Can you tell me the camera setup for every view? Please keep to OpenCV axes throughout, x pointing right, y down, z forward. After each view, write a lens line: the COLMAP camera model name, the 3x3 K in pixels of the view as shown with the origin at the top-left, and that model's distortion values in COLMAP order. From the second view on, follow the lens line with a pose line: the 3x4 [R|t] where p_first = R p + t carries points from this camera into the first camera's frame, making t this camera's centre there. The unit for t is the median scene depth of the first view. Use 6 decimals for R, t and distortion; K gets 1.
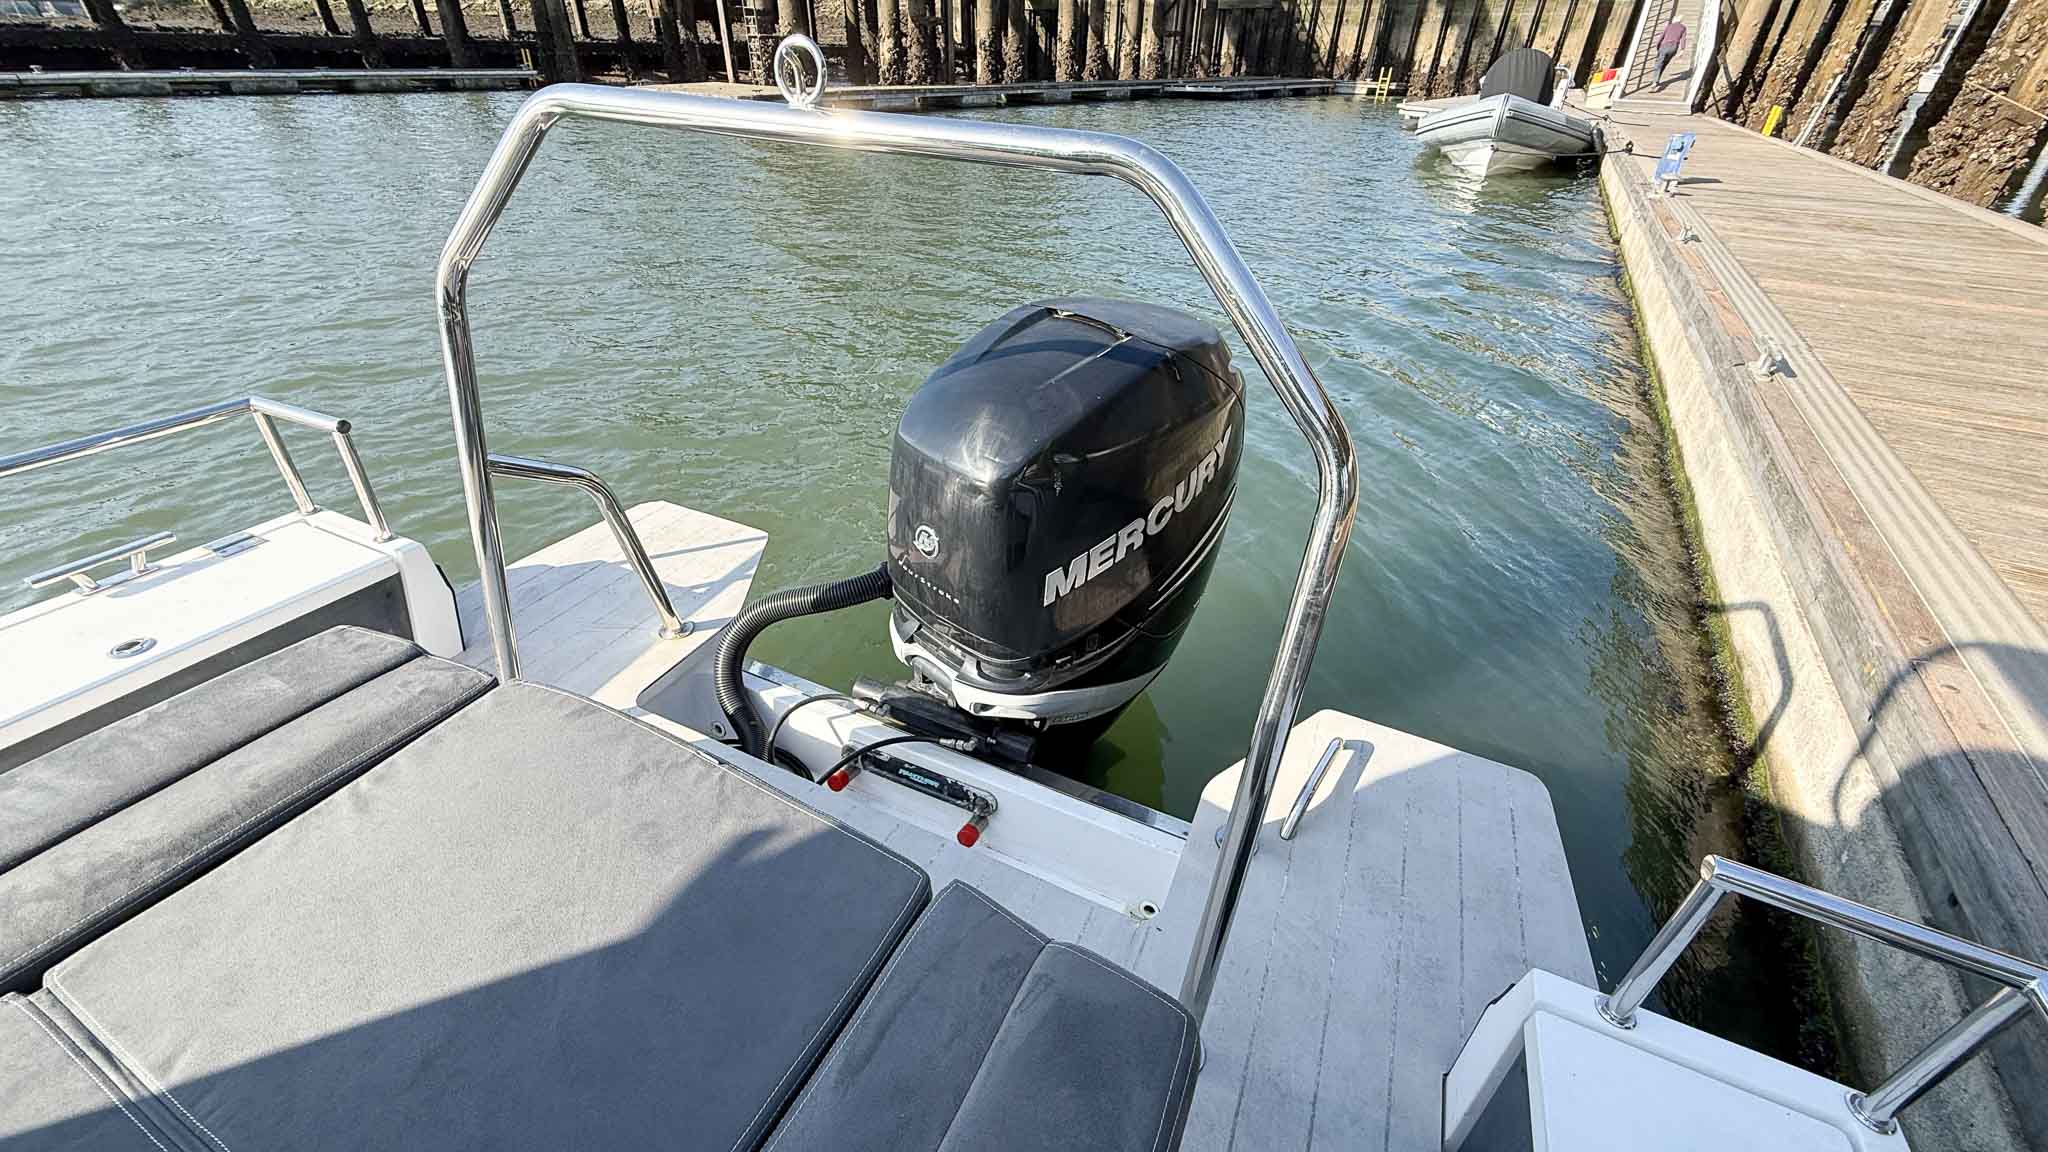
lens RADIAL K [[816.7, 0, 1018.3], [0, 816.7, 579.2], [0, 0, 1]] dist [0.001770, -0.000453]
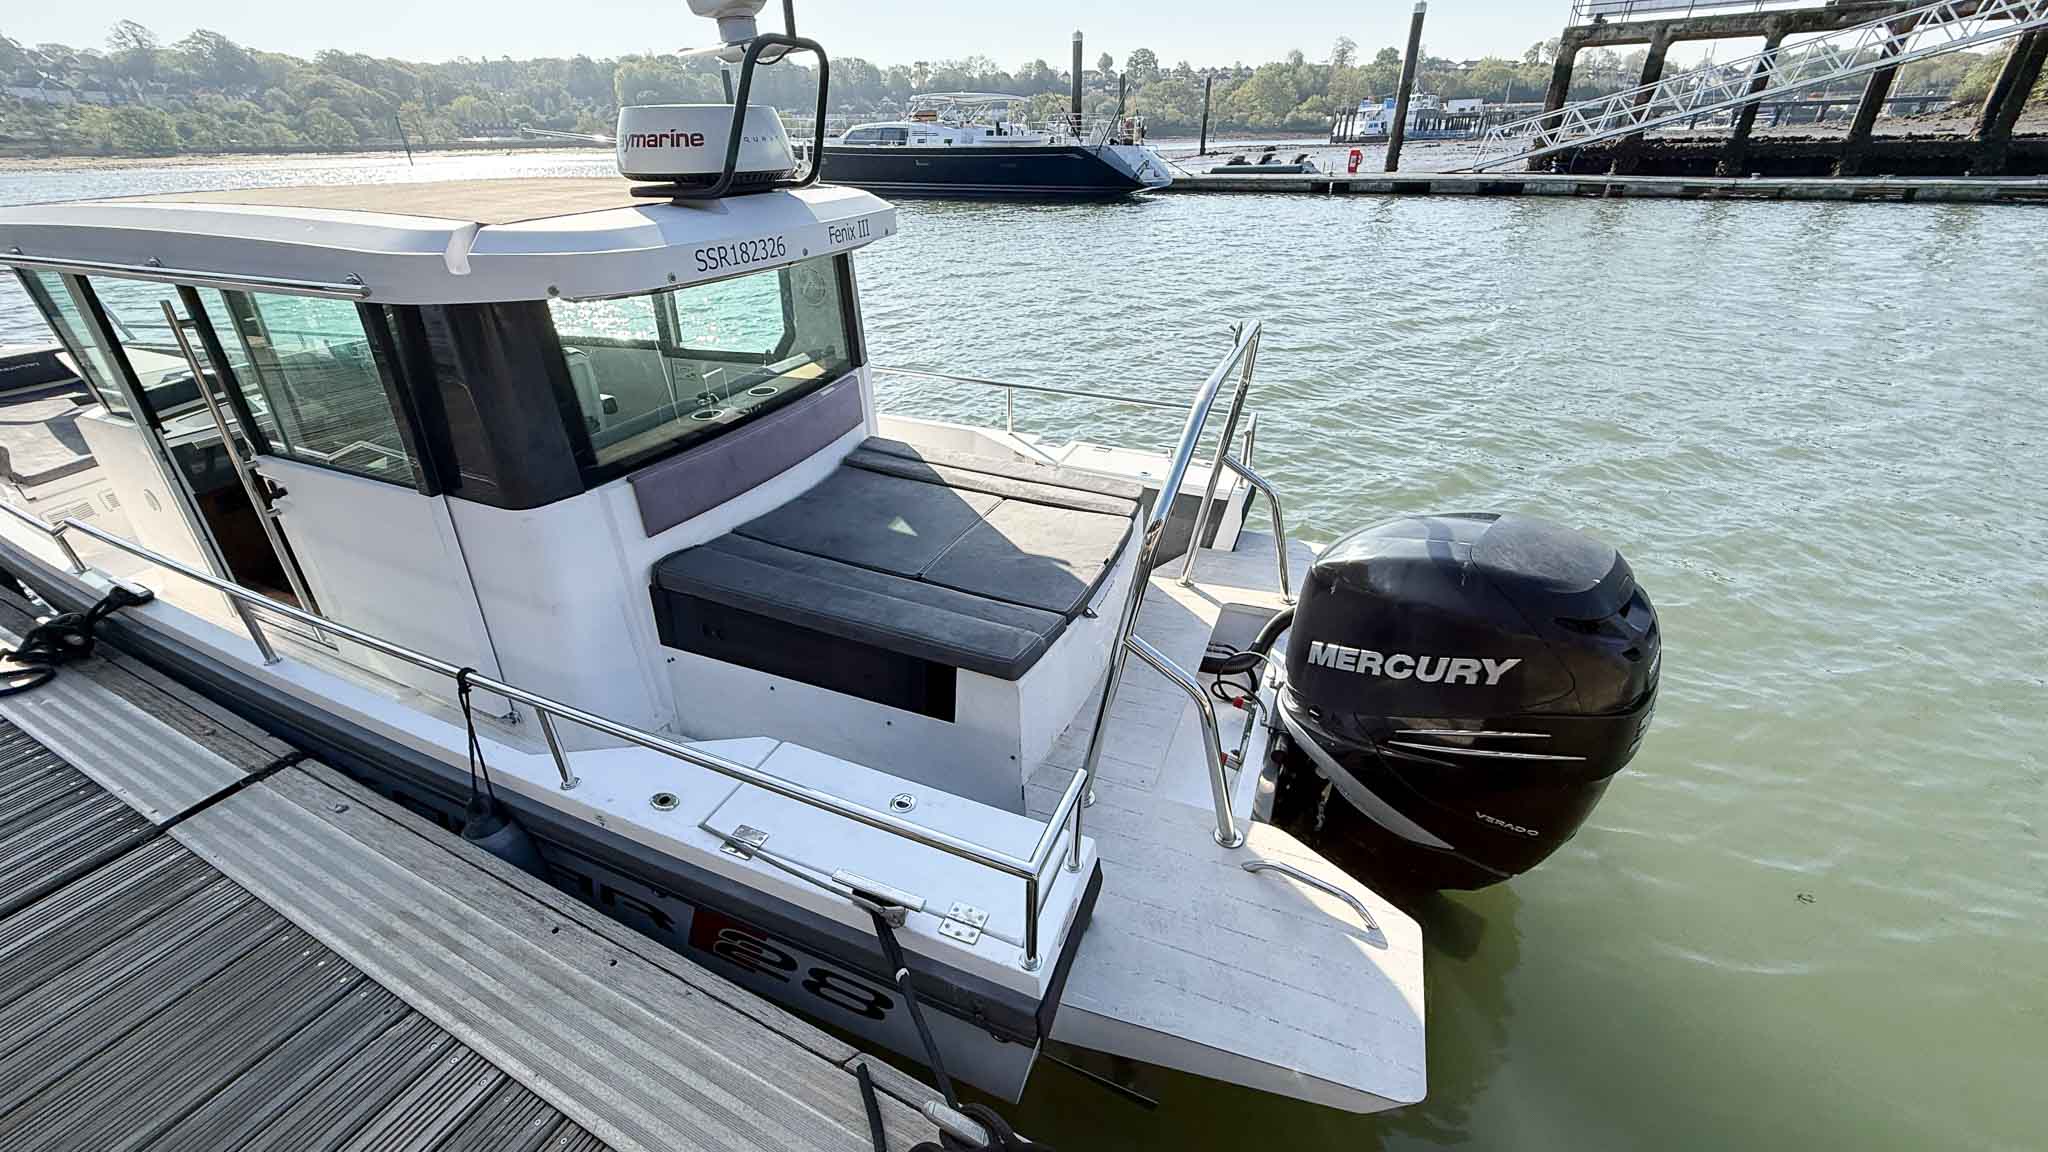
lens RADIAL K [[816.7, 0, 1013.9], [0, 816.7, 575.8], [0, 0, 1]] dist [0.001770, -0.000453]
pose [[0.044174, 0.451700, -0.891076, 0.060587], [-0.526777, 0.768404, 0.363402, -0.016798], [0.848855, 0.453346, 0.271889, 0.002223]]
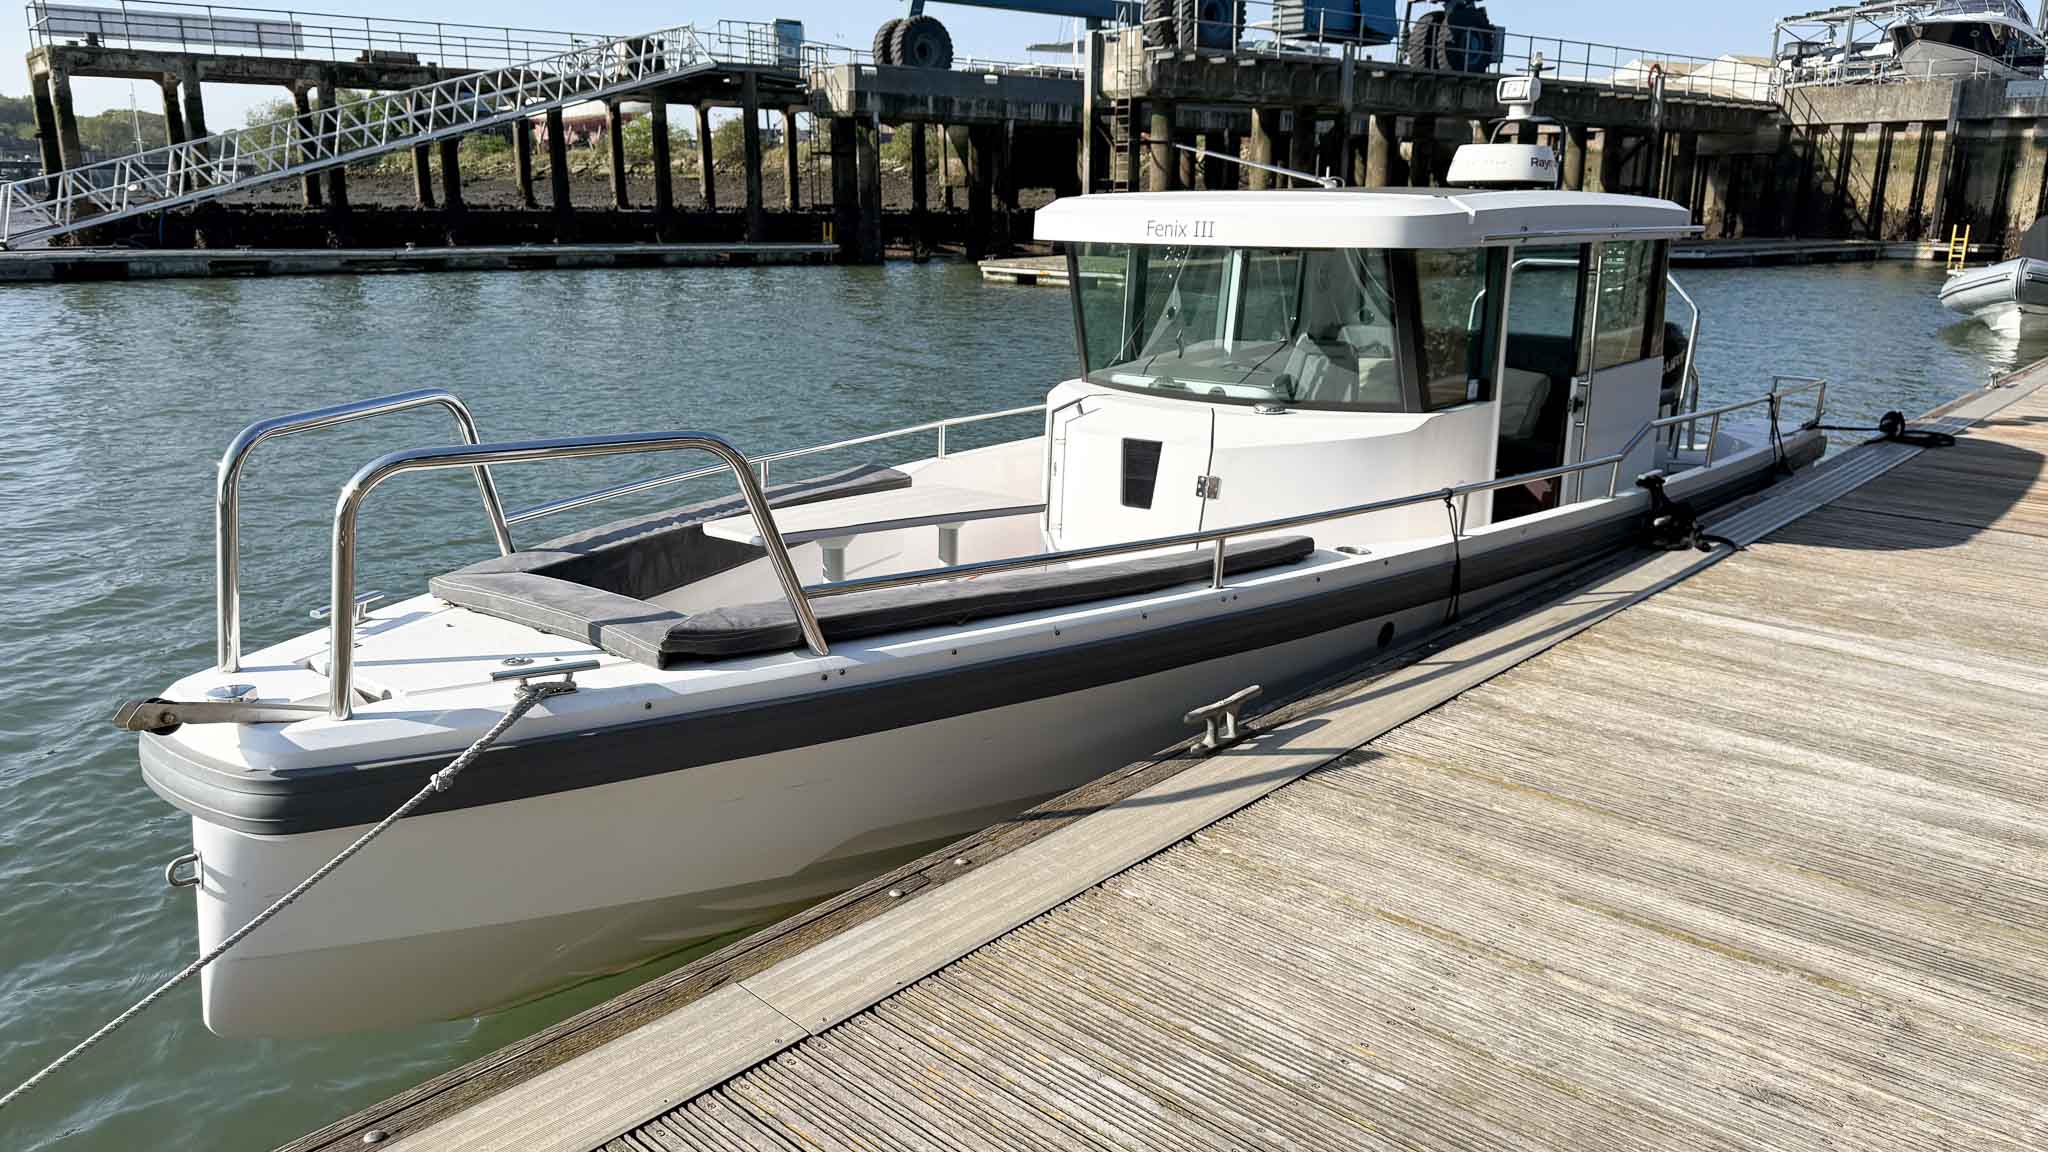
lens RADIAL K [[1441.6, 0, 1031.4], [0, 1441.6, 586.4], [0, 0, 1]] dist [0.060377, -0.071712]
pose [[0.976773, 0.040985, -0.210320, -0.051335], [-0.104721, 0.947639, -0.301685, 0.134547], [0.186943, 0.316703, 0.929920, -0.225478]]
